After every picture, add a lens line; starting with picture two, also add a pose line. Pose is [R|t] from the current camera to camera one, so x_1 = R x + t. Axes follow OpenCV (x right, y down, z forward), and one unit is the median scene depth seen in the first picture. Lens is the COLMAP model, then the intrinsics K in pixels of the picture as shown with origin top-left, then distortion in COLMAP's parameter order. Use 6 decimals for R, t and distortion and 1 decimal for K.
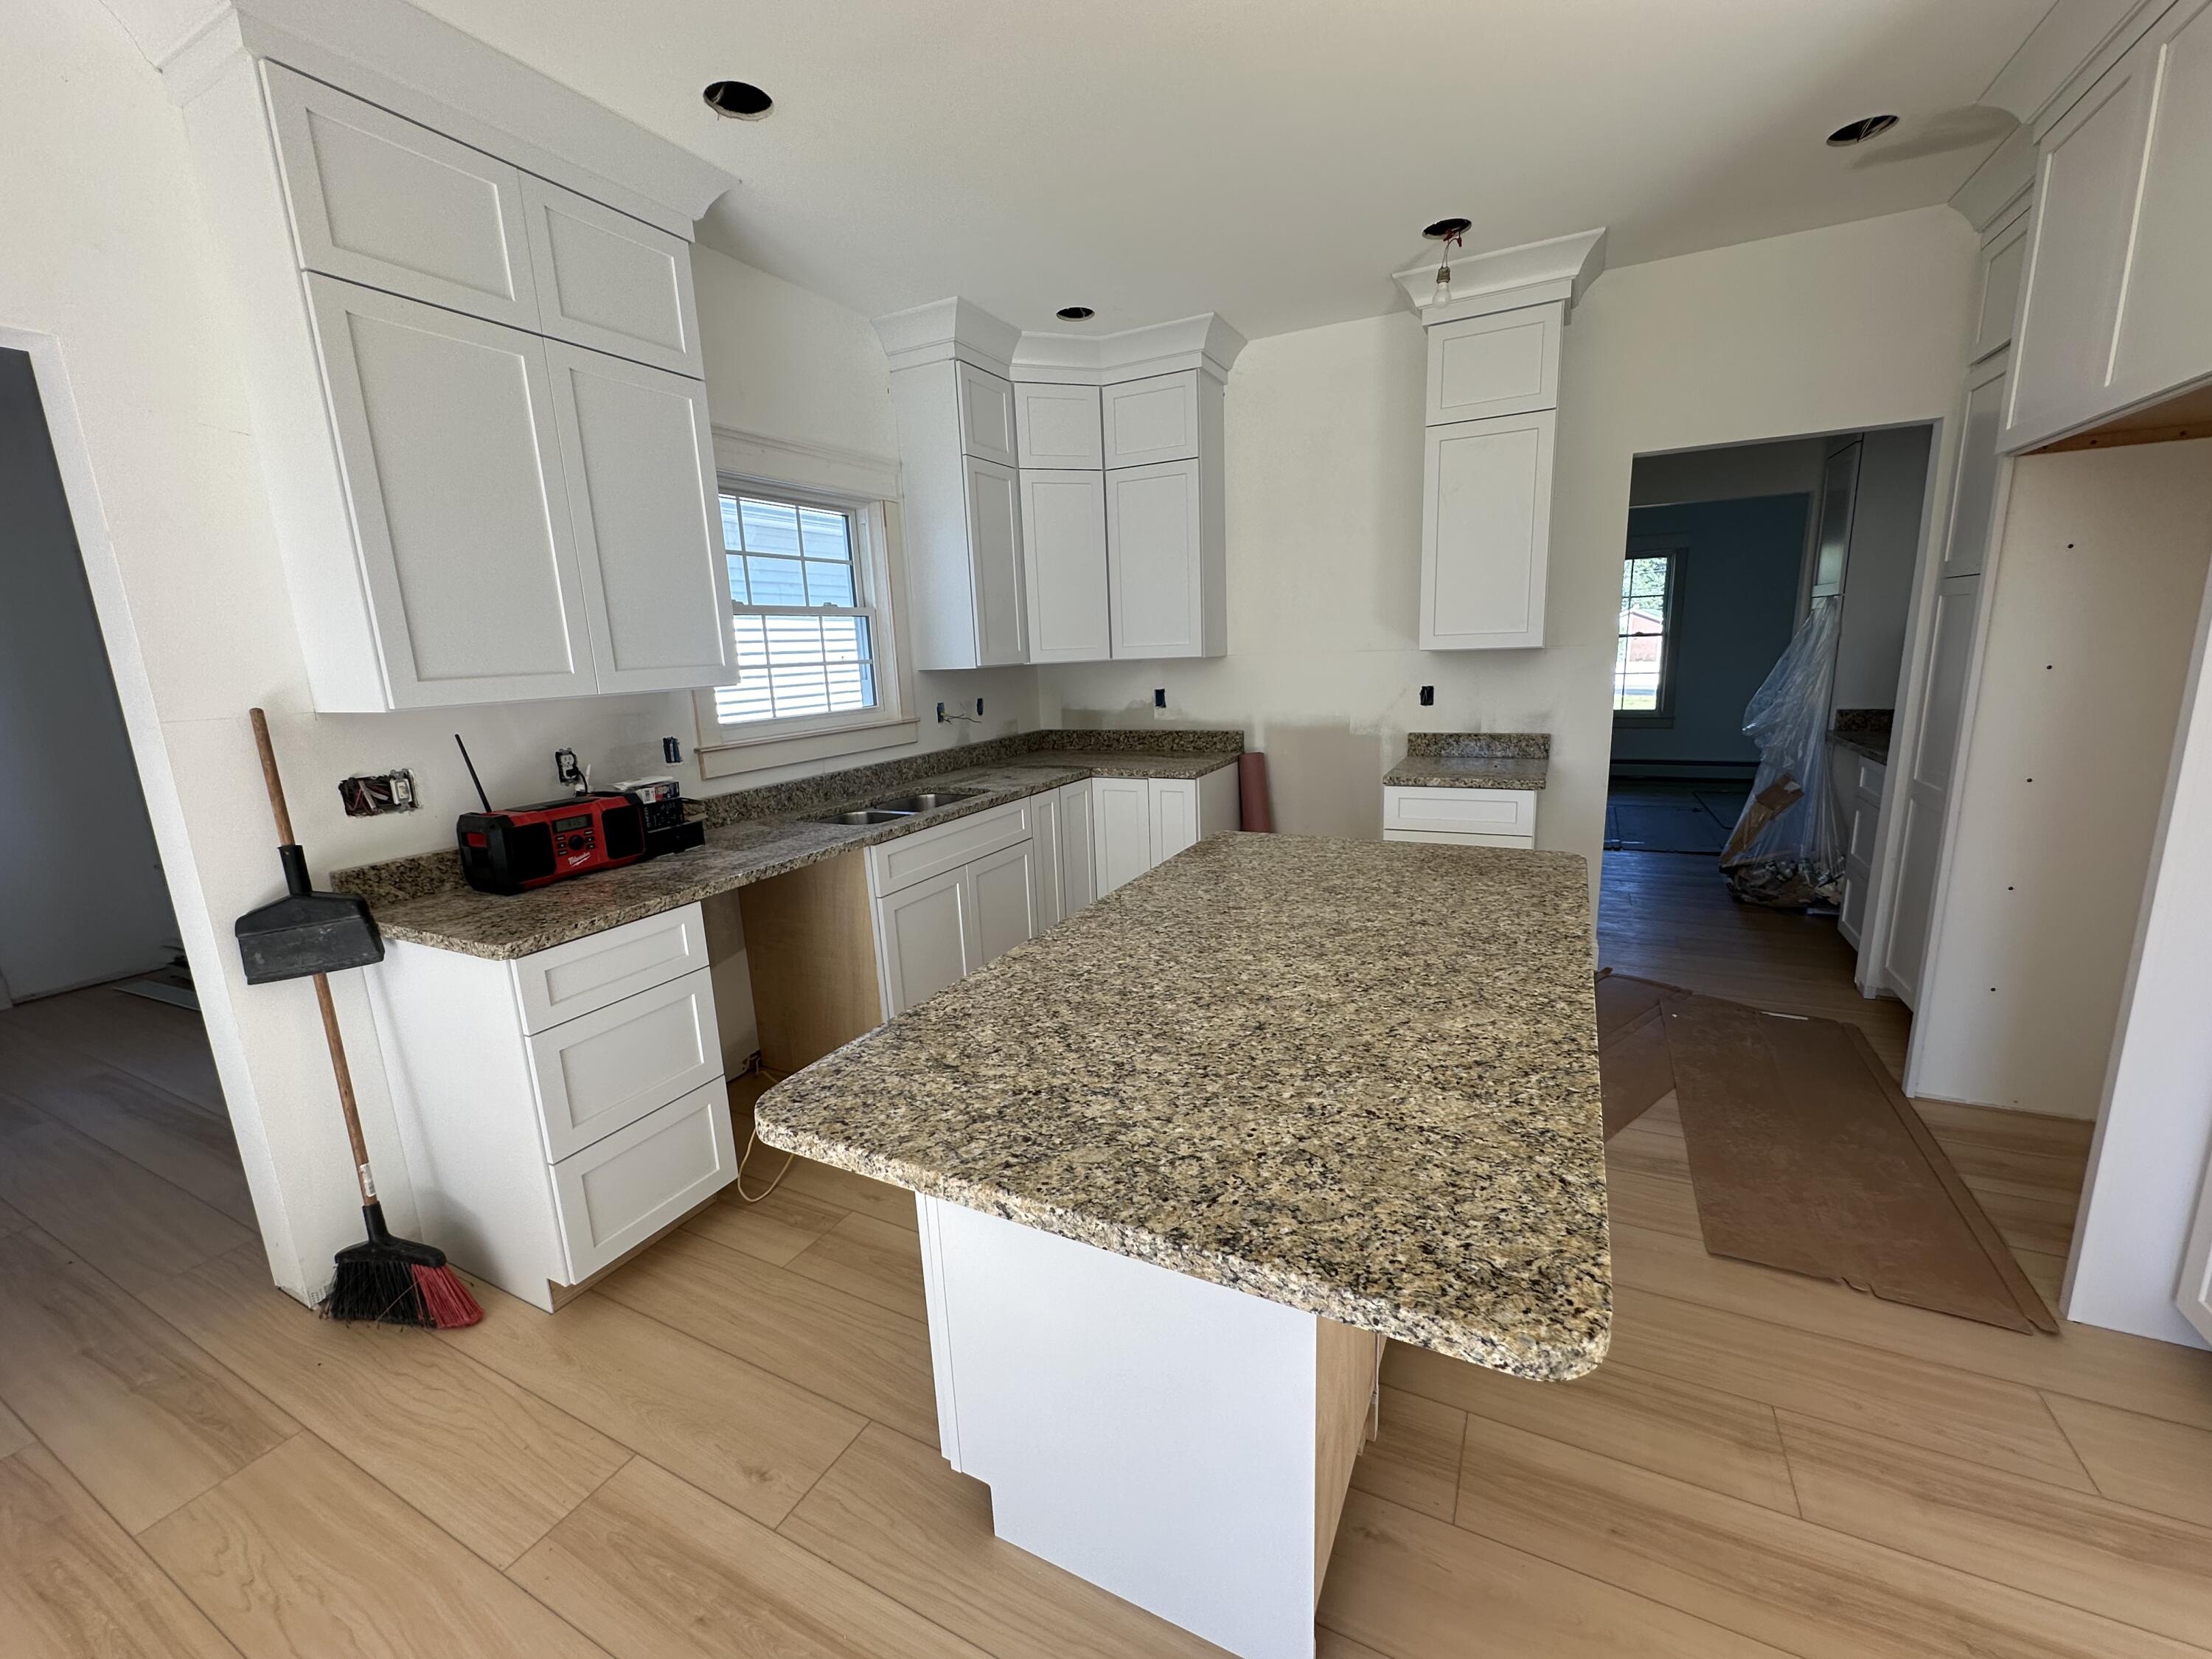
lens RADIAL K [[893.0, 0, 1115.5], [0, 893.0, 820.9], [0, 0, 1]] dist [-0.000338, -0.000148]
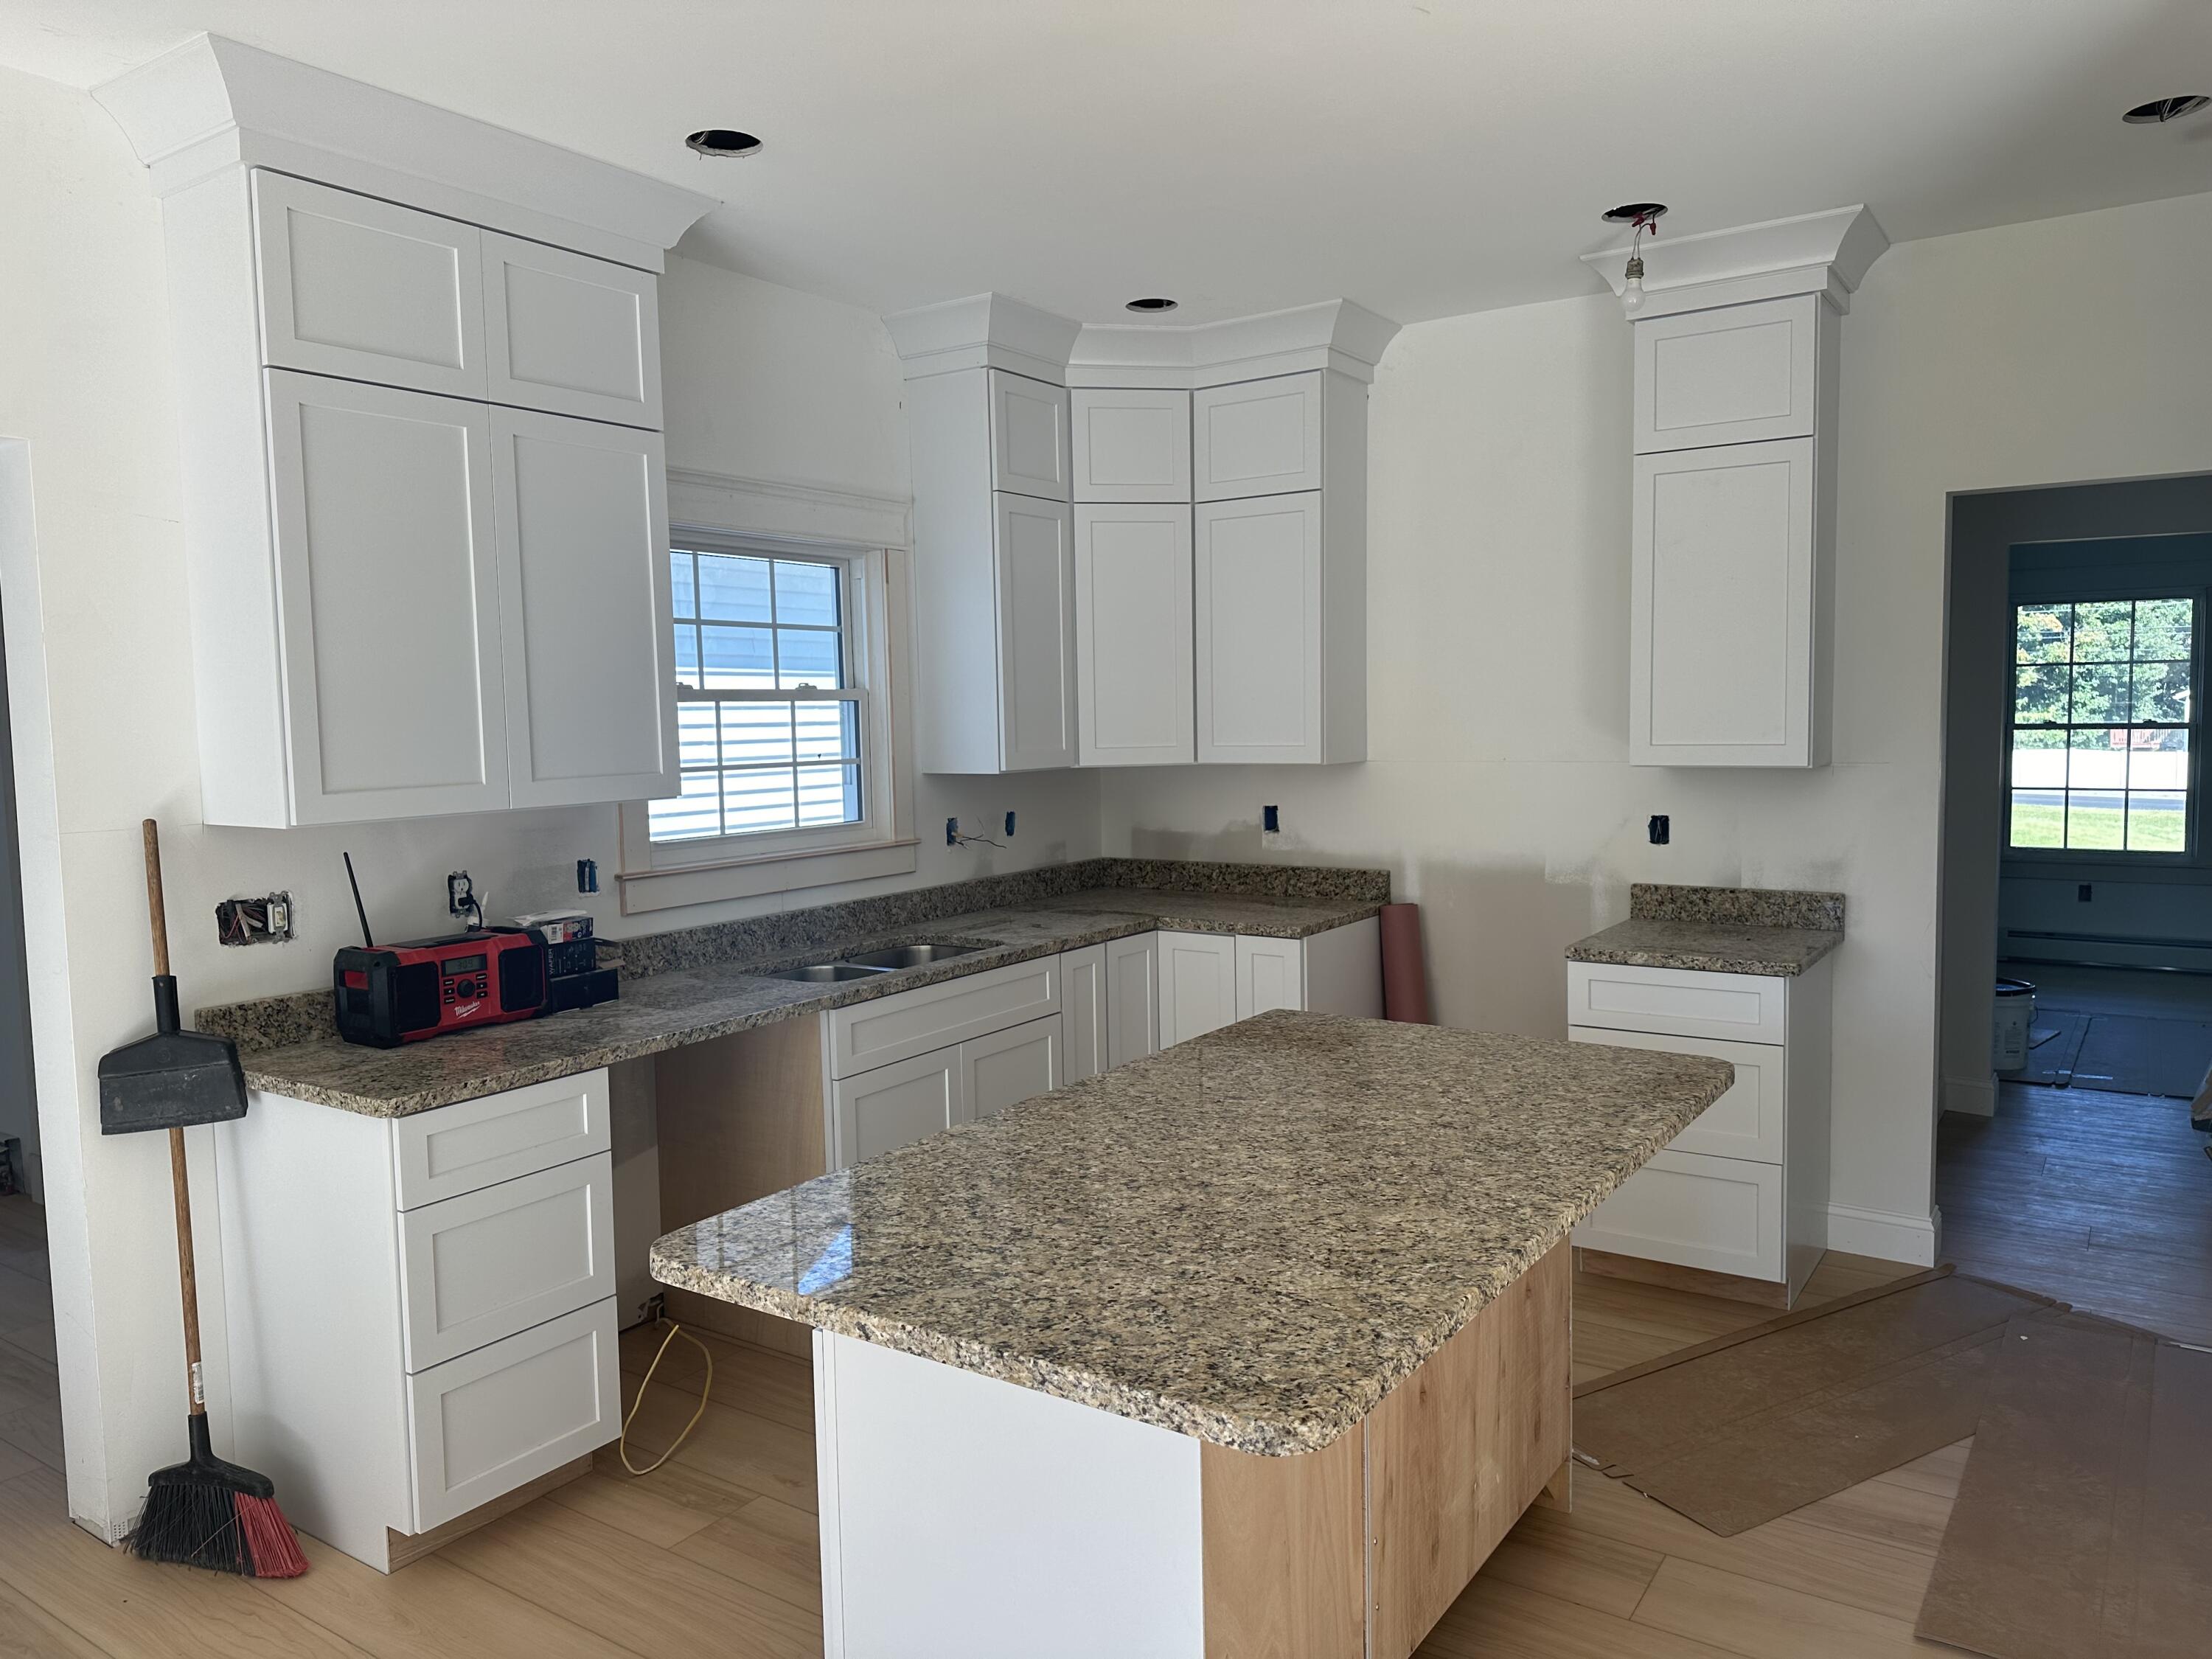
lens RADIAL K [[1567.7, 0, 1123.6], [0, 1567.7, 810.0], [0, 0, 1]] dist [0.075848, -0.081269]
pose [[0.991866, 0.029593, -0.123801, 0.173147], [-0.044581, 0.991759, -0.120110, 0.010946], [0.119226, 0.124653, 0.985011, -0.396115]]
